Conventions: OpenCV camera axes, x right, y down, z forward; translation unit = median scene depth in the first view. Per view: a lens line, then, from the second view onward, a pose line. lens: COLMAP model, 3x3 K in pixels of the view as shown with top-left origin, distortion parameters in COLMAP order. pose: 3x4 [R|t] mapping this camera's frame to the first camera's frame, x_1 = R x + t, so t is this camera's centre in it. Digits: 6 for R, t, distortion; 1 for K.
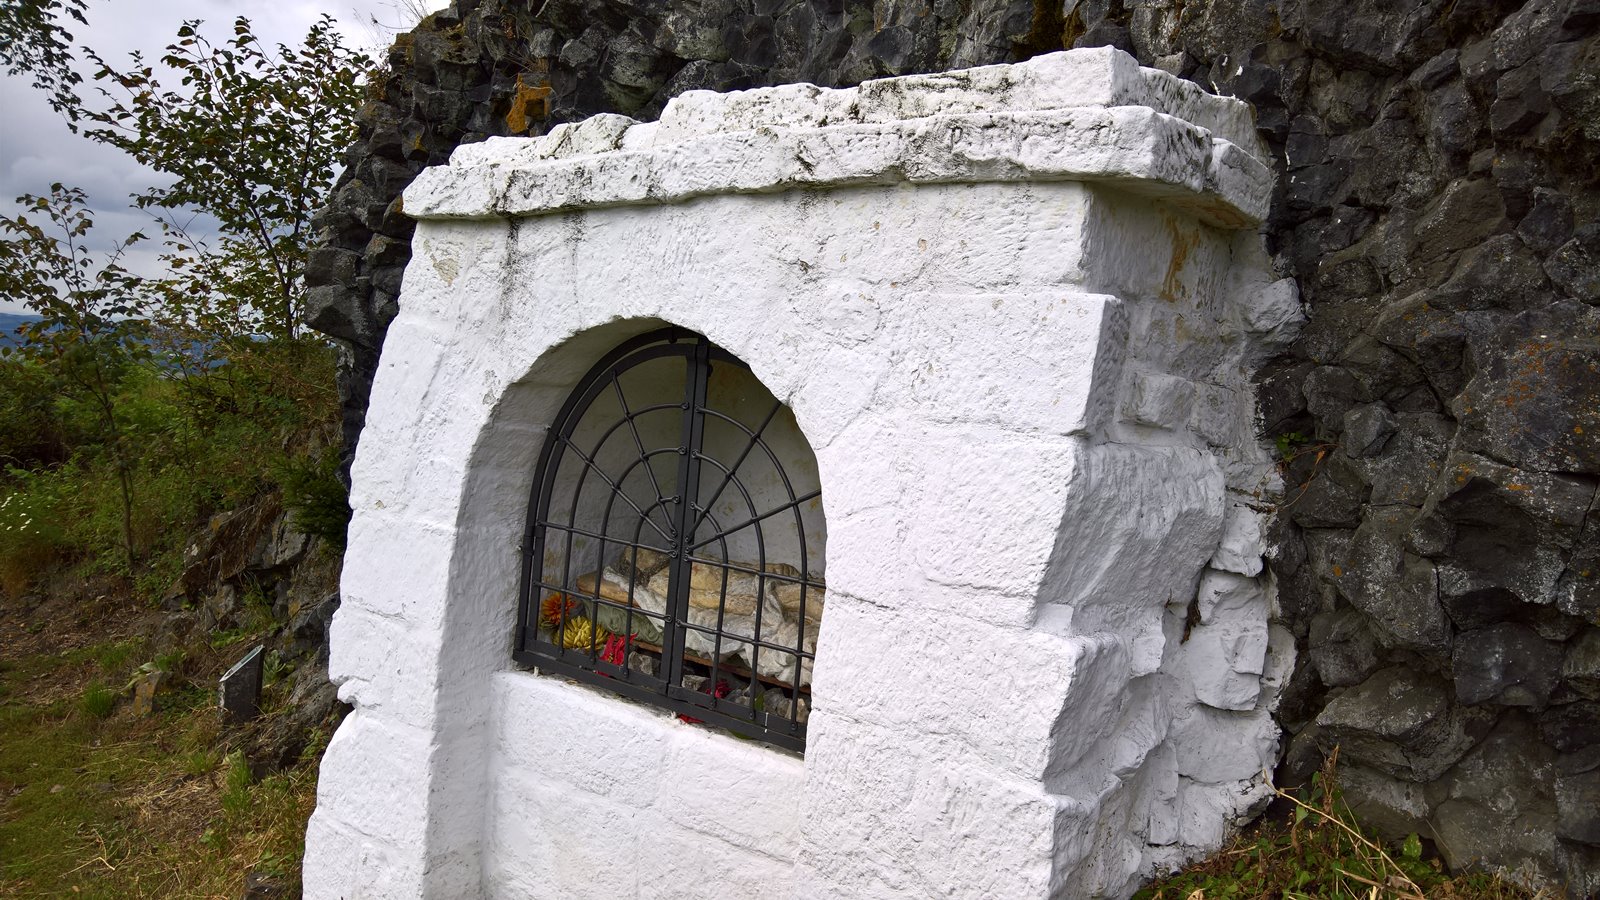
lens RADIAL K [[1265.0, 0, 800.0], [0, 1265.0, 450.0], [0, 0, 1]] dist [0.008686, -0.007949]
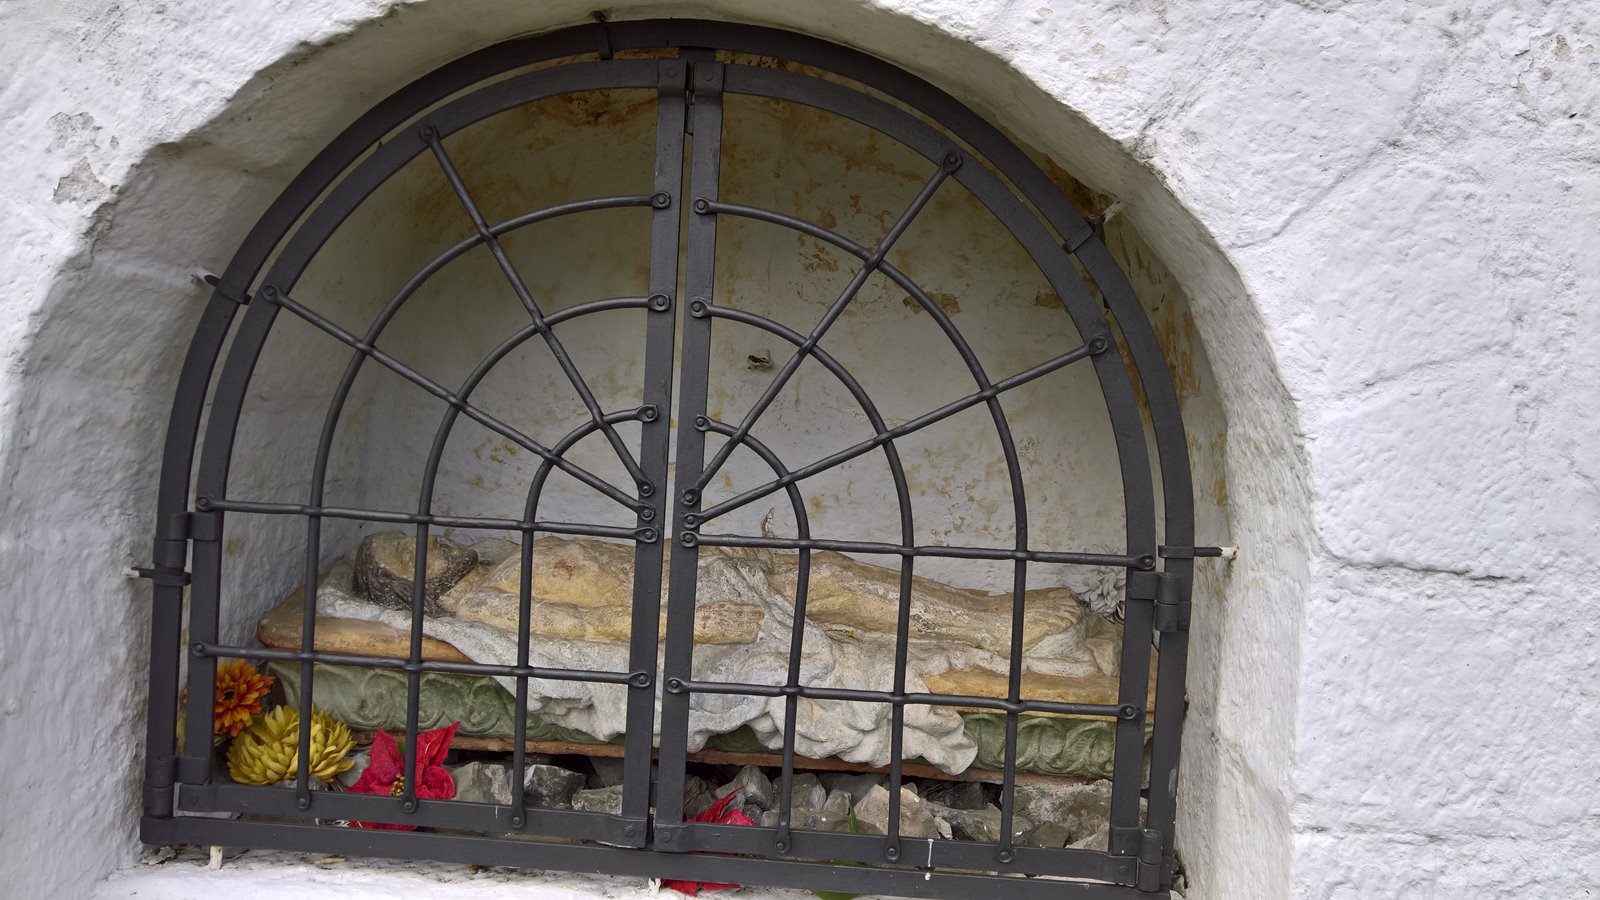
lens RADIAL K [[1265.0, 0, 800.0], [0, 1265.0, 450.0], [0, 0, 1]] dist [0.008686, -0.007949]
pose [[0.824099, -0.079694, 0.560812, -0.316549], [0.058064, 0.996723, 0.056315, 0.031454], [-0.563462, -0.013846, 0.826026, 0.625488]]
